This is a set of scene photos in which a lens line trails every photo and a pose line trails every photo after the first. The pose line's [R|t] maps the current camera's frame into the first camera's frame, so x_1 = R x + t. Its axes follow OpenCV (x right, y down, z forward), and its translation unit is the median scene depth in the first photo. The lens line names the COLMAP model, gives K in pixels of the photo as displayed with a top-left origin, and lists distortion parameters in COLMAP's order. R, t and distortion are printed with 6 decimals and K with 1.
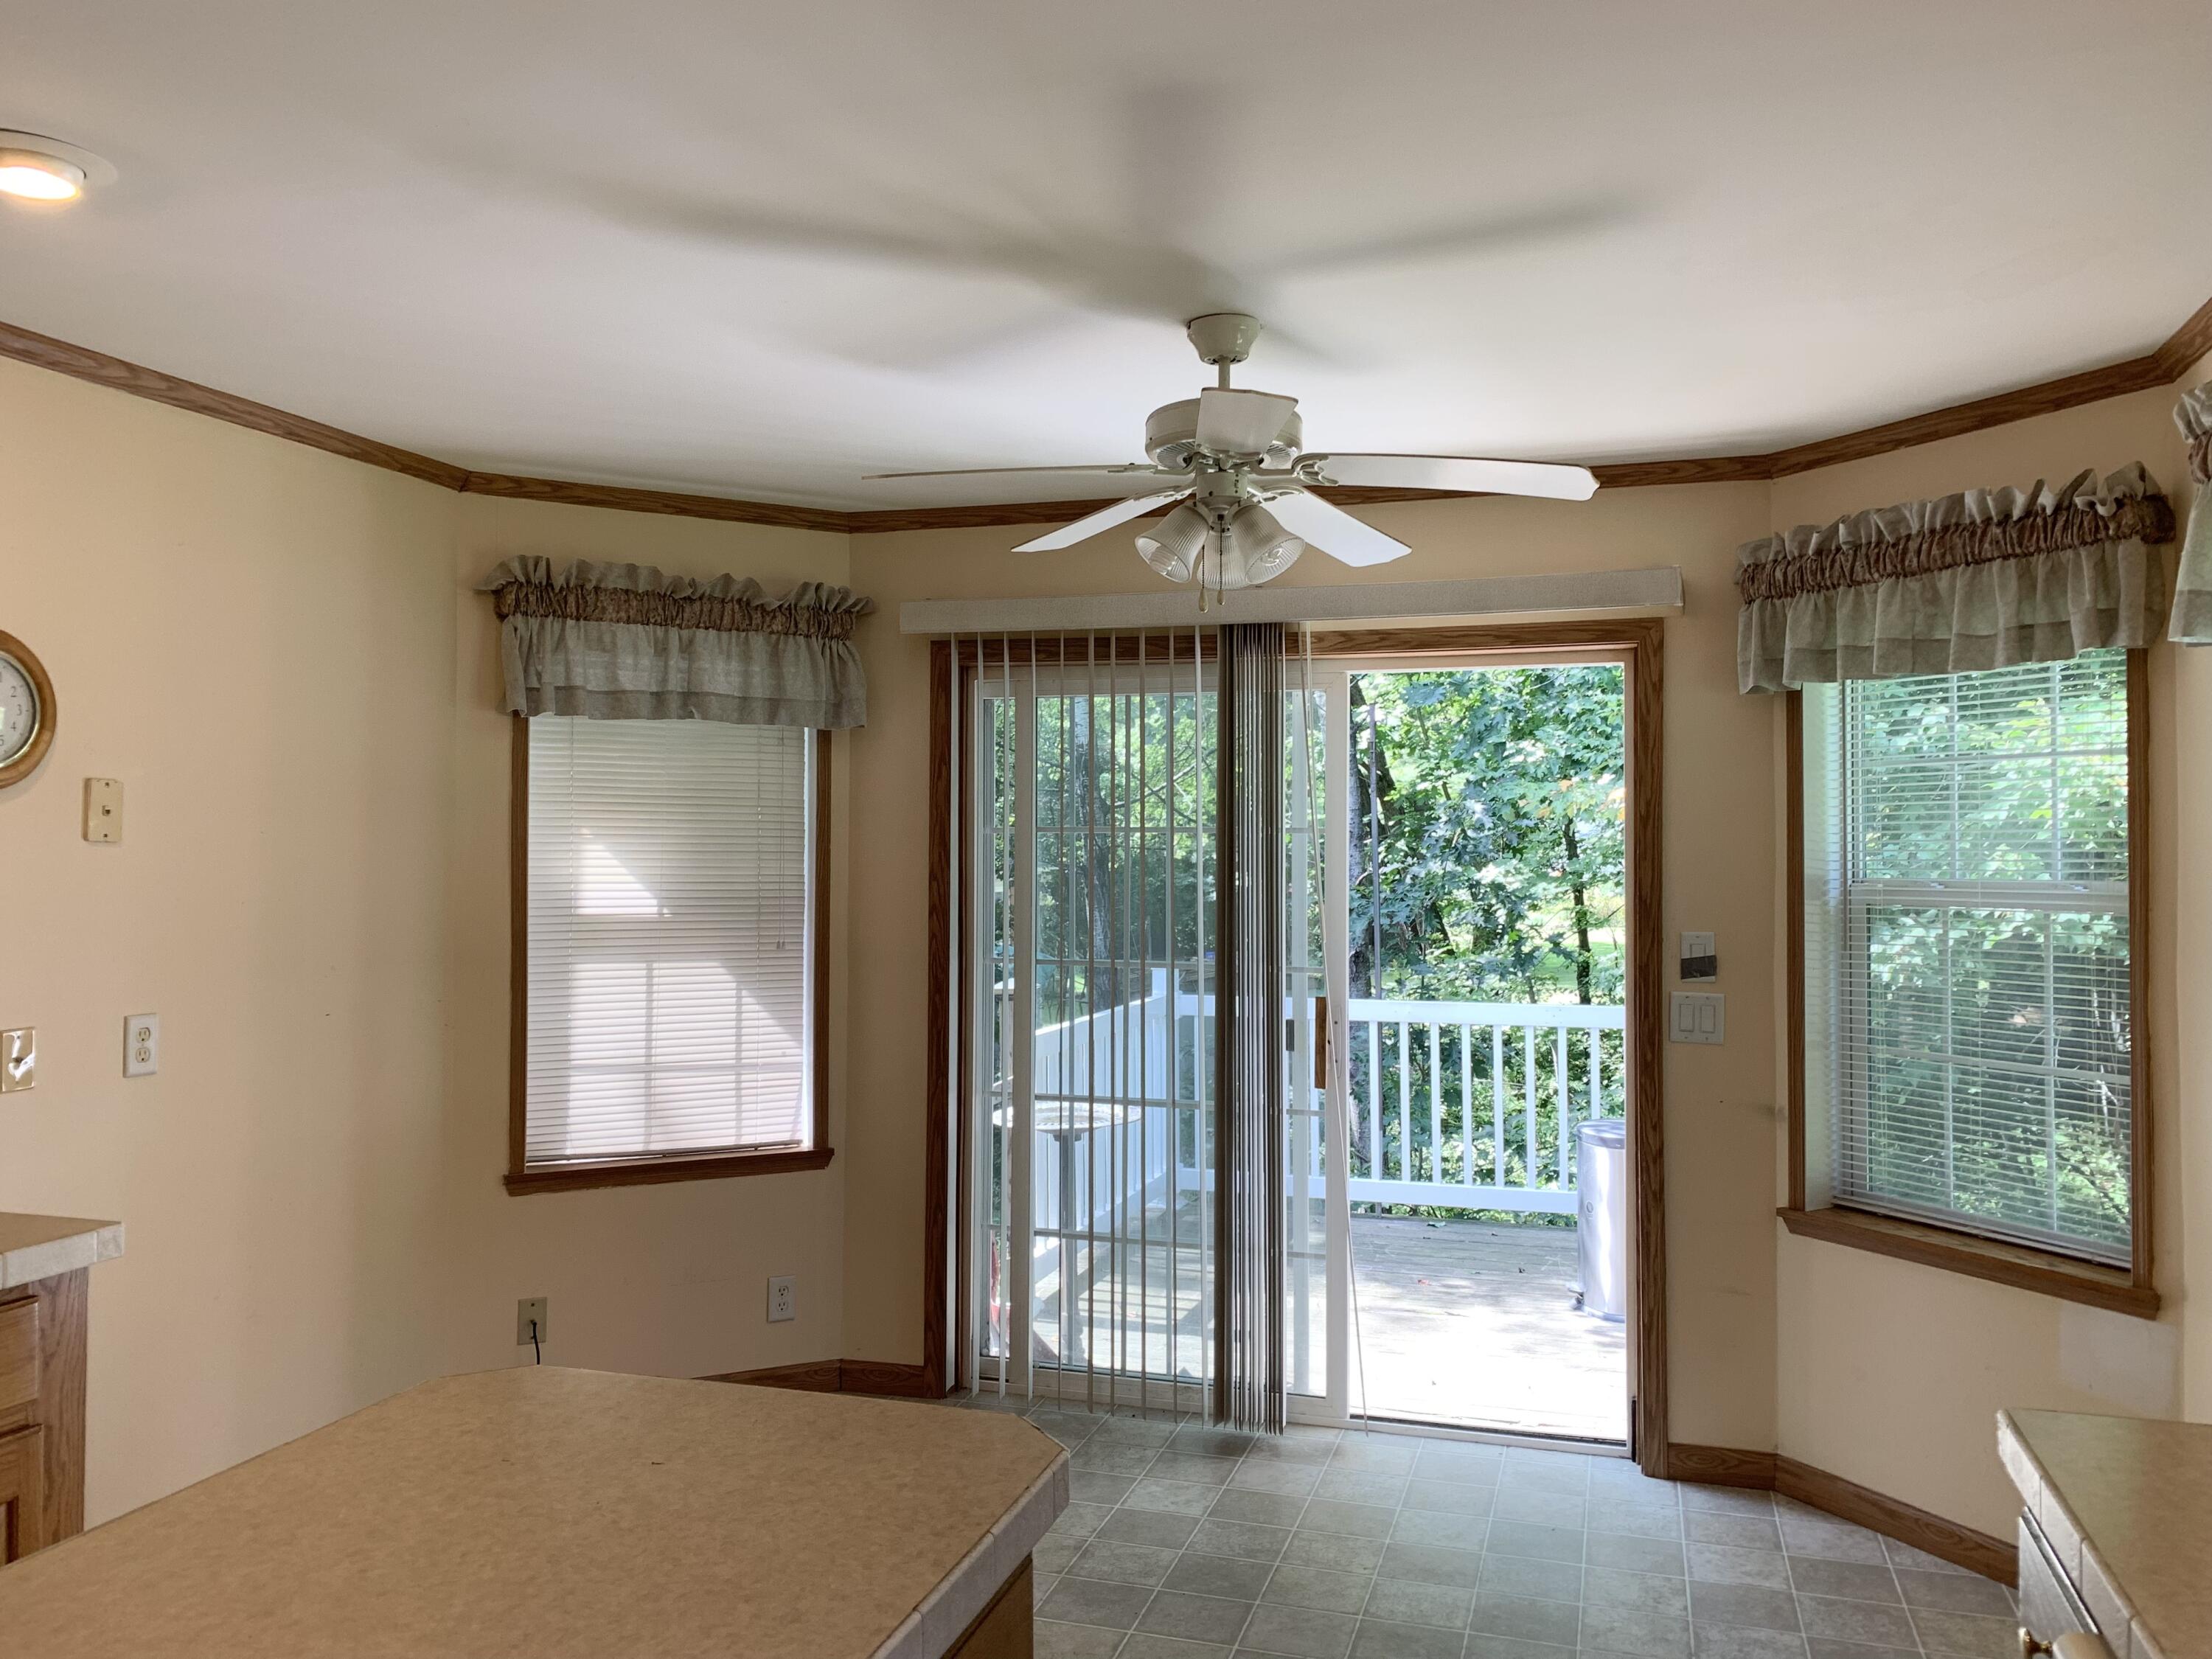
lens RADIAL K [[1670.0, 0, 1106.5], [0, 1670.0, 828.0], [0, 0, 1]] dist [0.008306, -0.003600]
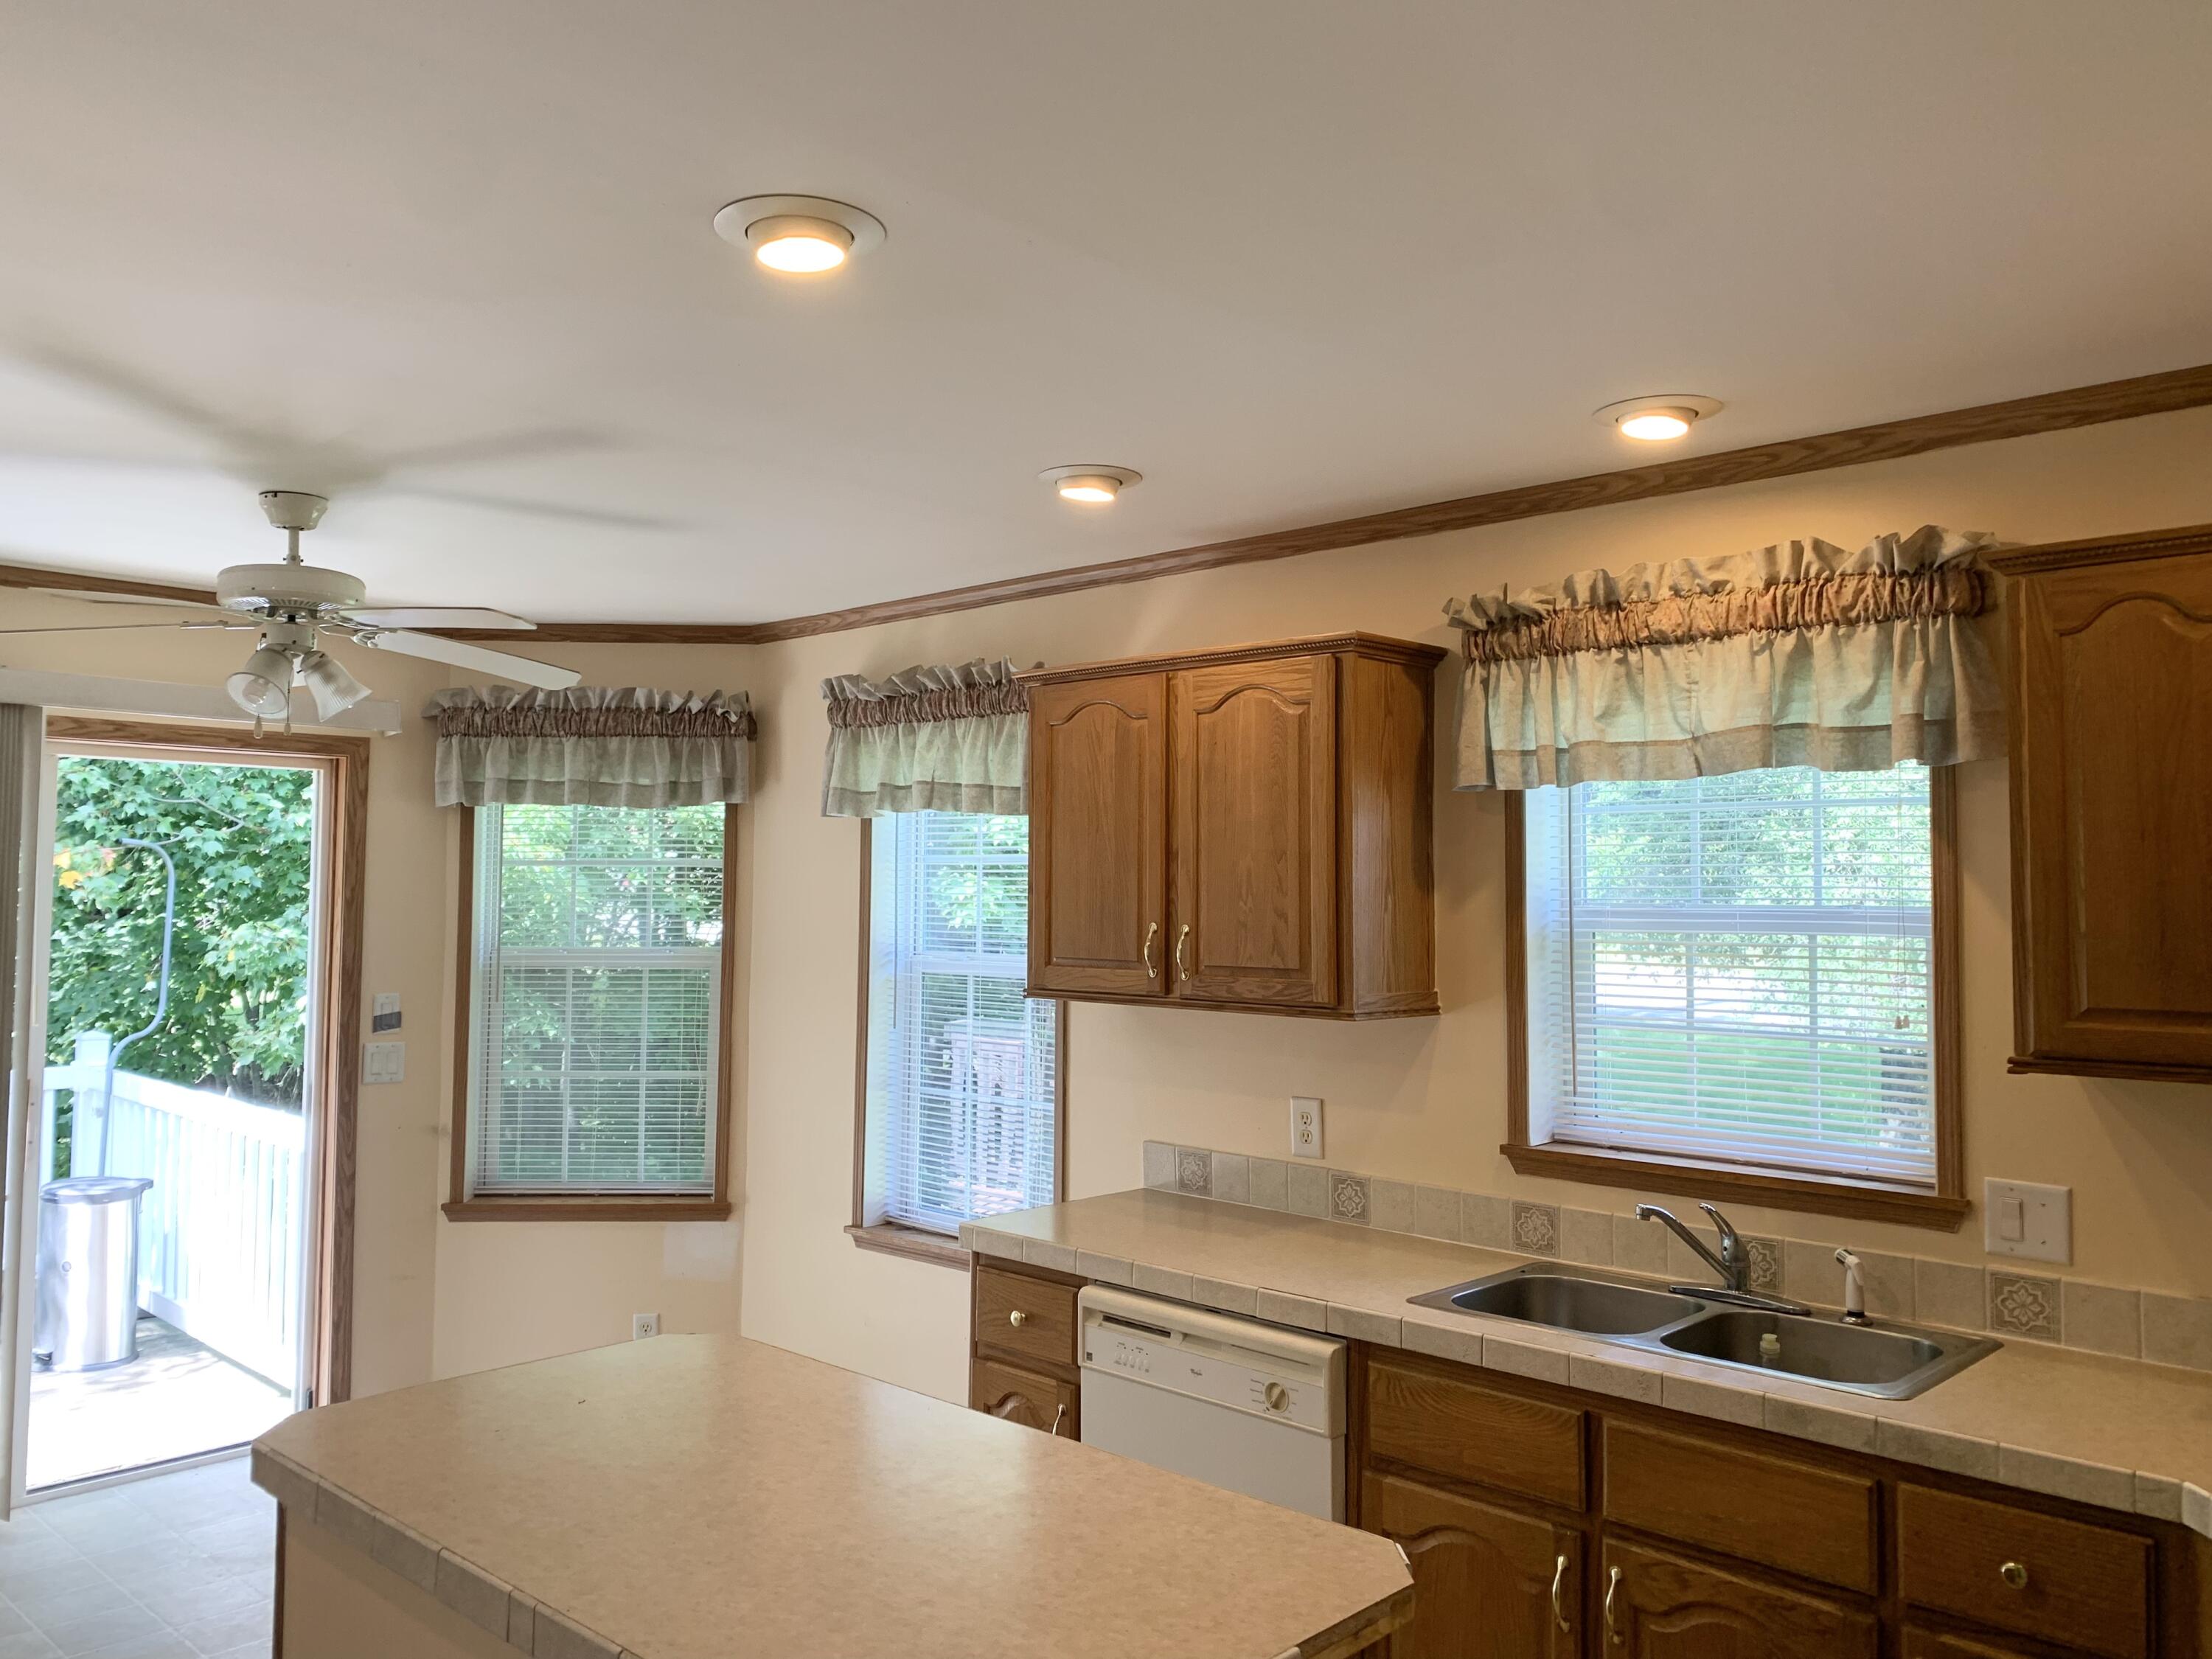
lens RADIAL K [[1674.5, 0, 1116.7], [0, 1674.5, 824.2], [0, 0, 1]] dist [-0.013118, -0.006936]
pose [[0.441108, 0.042290, 0.896457, -0.605433], [-0.014604, 0.999095, -0.039946, -0.024871], [-0.897335, 0.004529, 0.441327, -0.040950]]
